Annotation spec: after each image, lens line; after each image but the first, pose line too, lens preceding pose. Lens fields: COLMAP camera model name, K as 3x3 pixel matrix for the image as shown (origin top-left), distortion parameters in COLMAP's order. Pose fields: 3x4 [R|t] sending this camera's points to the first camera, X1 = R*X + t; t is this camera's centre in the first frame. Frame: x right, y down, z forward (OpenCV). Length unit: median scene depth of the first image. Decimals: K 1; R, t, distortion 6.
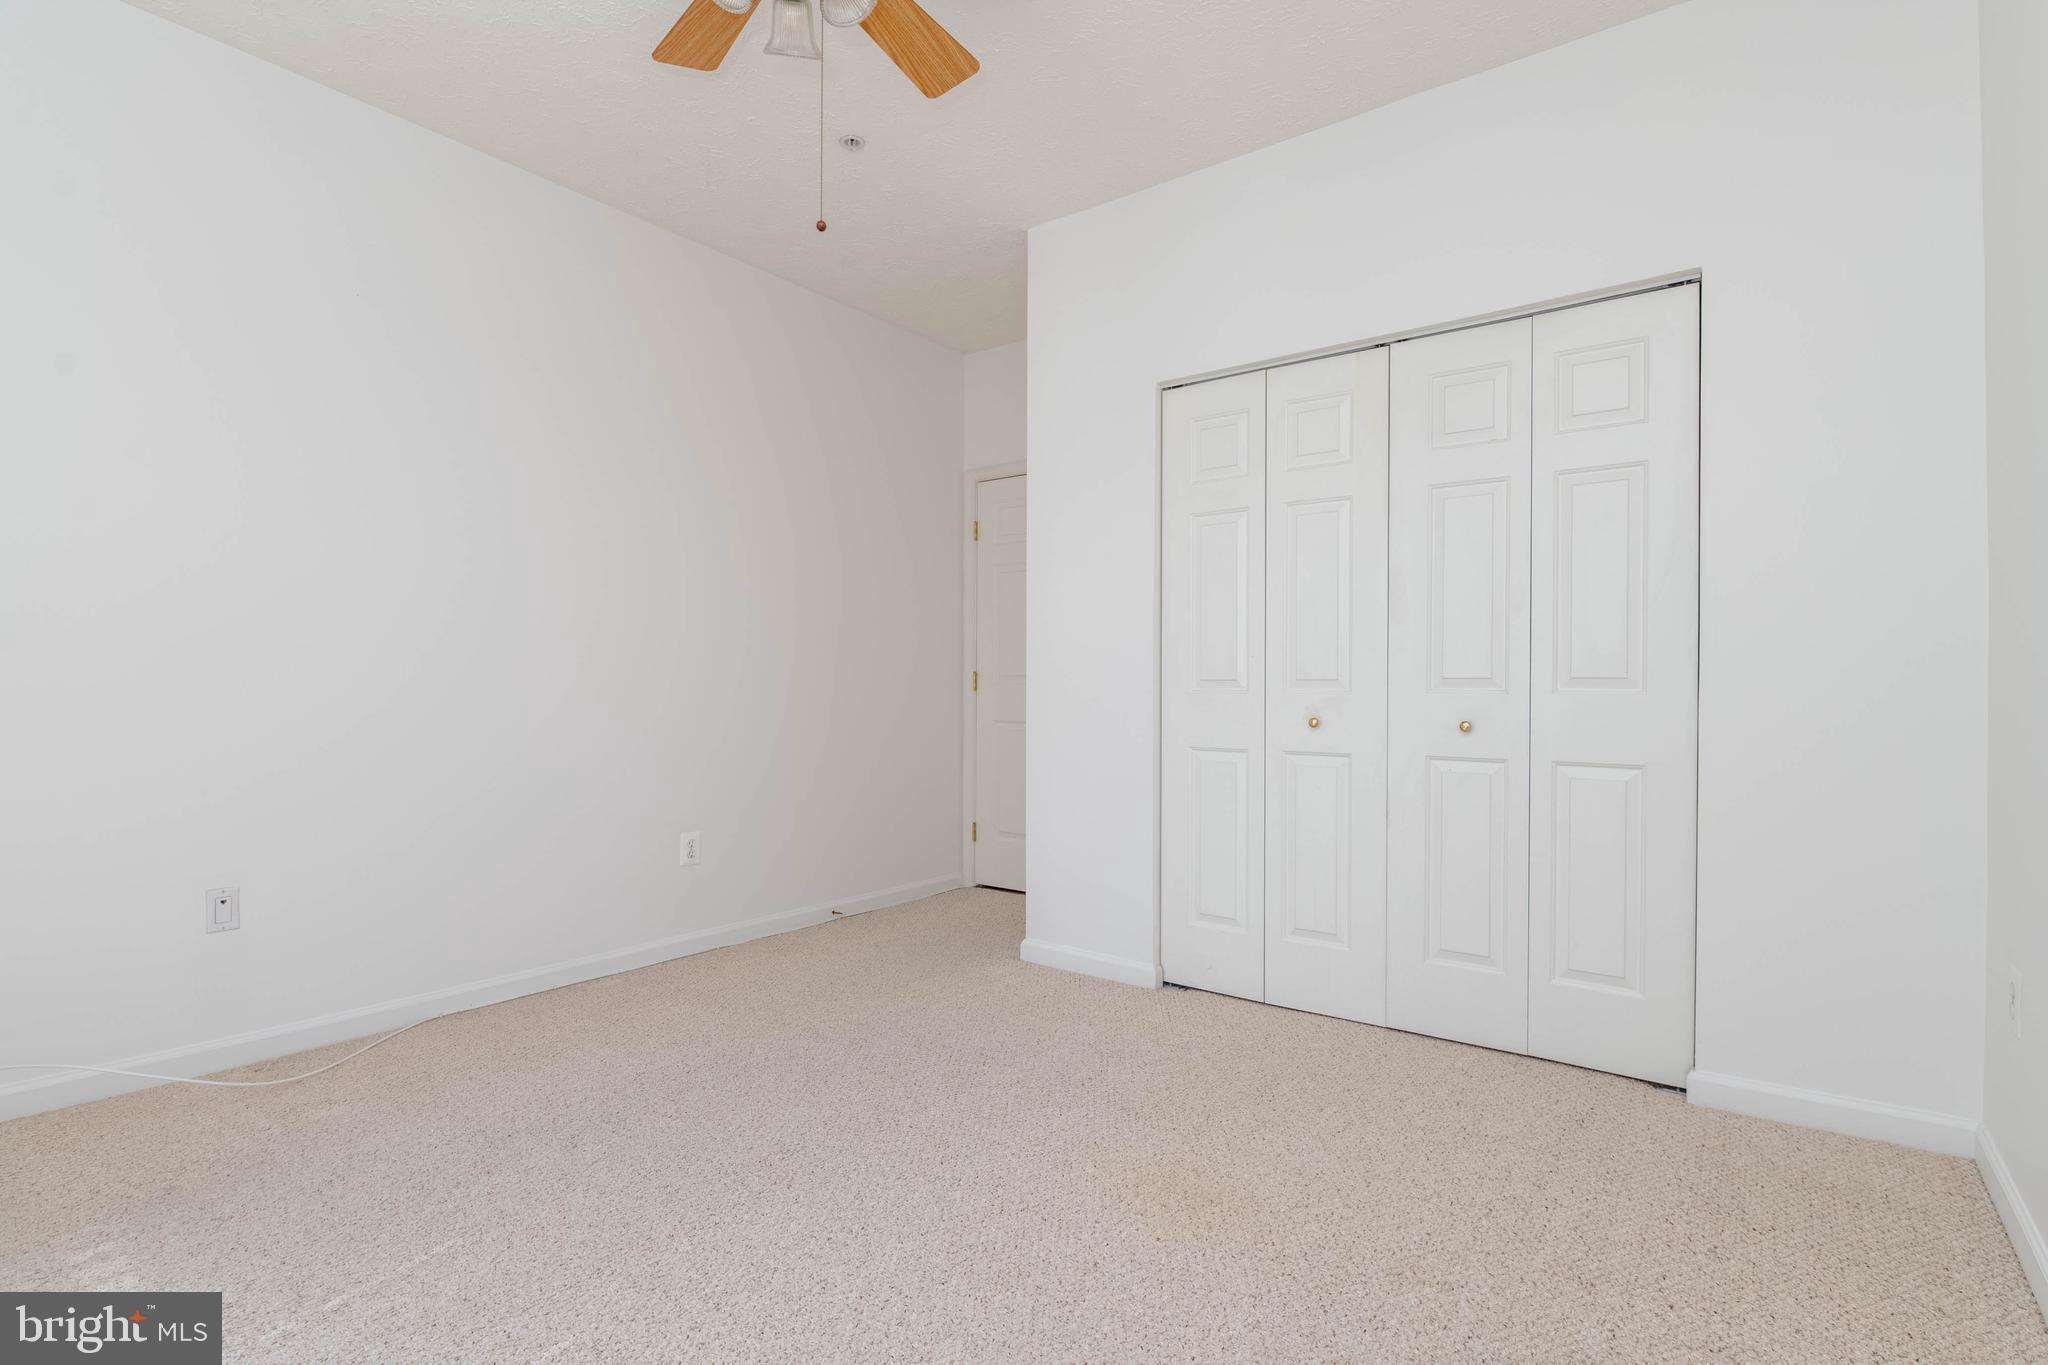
lens RADIAL K [[972.7, 0, 1050.0], [0, 972.7, 685.7], [0, 0, 1]] dist [0.002825, -0.008239]
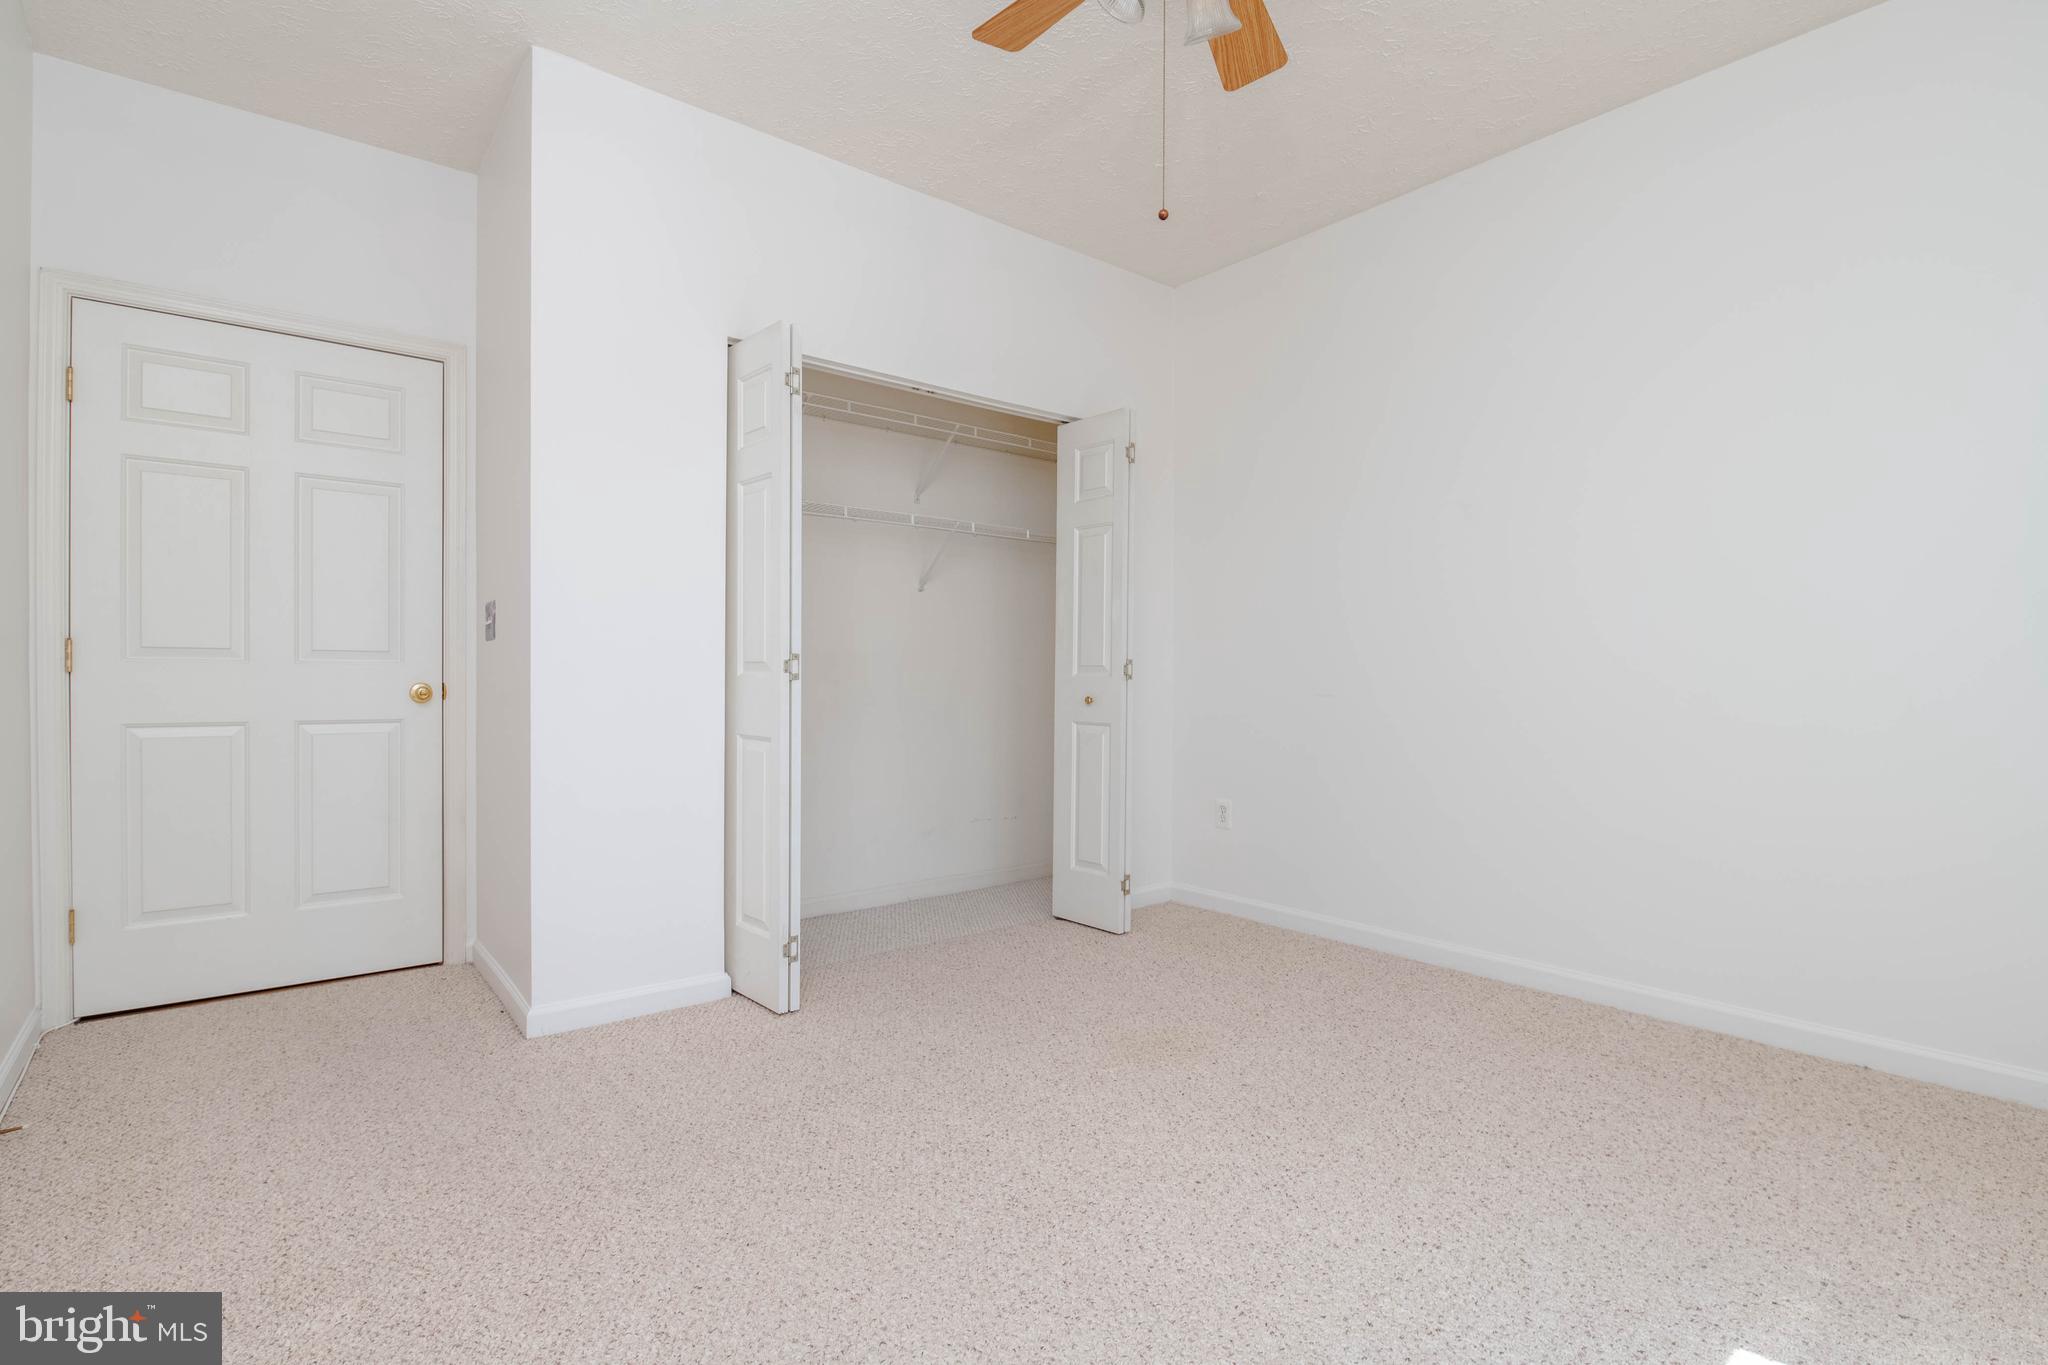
lens RADIAL K [[971.7, 0, 1024.0], [0, 971.7, 682.5], [0, 0, 1]] dist [-0.000906, -0.008742]
pose [[0.240771, -0.008598, 0.970544, -0.807179], [-0.006550, 0.999924, 0.010484, 0.003027], [-0.970560, -0.008882, 0.240696, 0.574518]]
